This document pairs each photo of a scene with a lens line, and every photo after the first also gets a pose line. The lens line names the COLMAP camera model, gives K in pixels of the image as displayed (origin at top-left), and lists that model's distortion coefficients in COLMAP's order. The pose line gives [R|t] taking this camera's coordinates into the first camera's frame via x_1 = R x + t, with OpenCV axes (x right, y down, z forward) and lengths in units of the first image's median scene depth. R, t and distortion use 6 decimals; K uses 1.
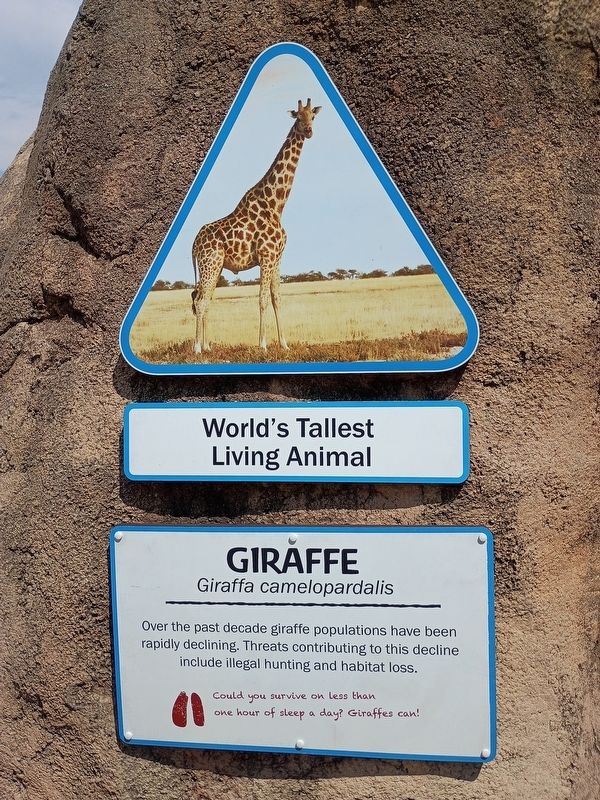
lens RADIAL K [[690.7, 0, 304.2], [0, 690.7, 398.3], [0, 0, 1]] dist [0.039460, -0.023809]
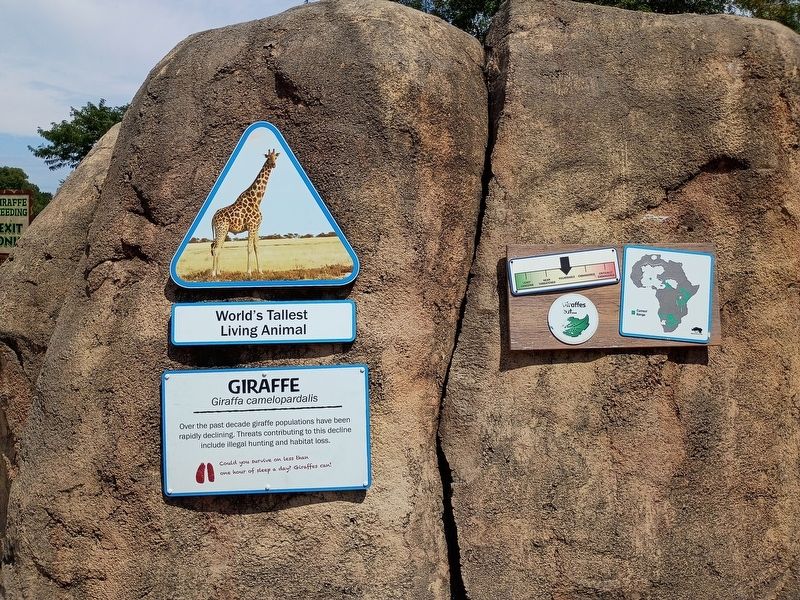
lens RADIAL K [[690.7, 0, 395.1], [0, 690.7, 299.8], [0, 0, 1]] dist [0.039460, -0.023809]
pose [[0.990914, 0.002843, 0.134470, 0.080727], [0.009546, 0.995769, -0.091393, 0.174920], [-0.134161, 0.091846, 0.986694, -0.914473]]
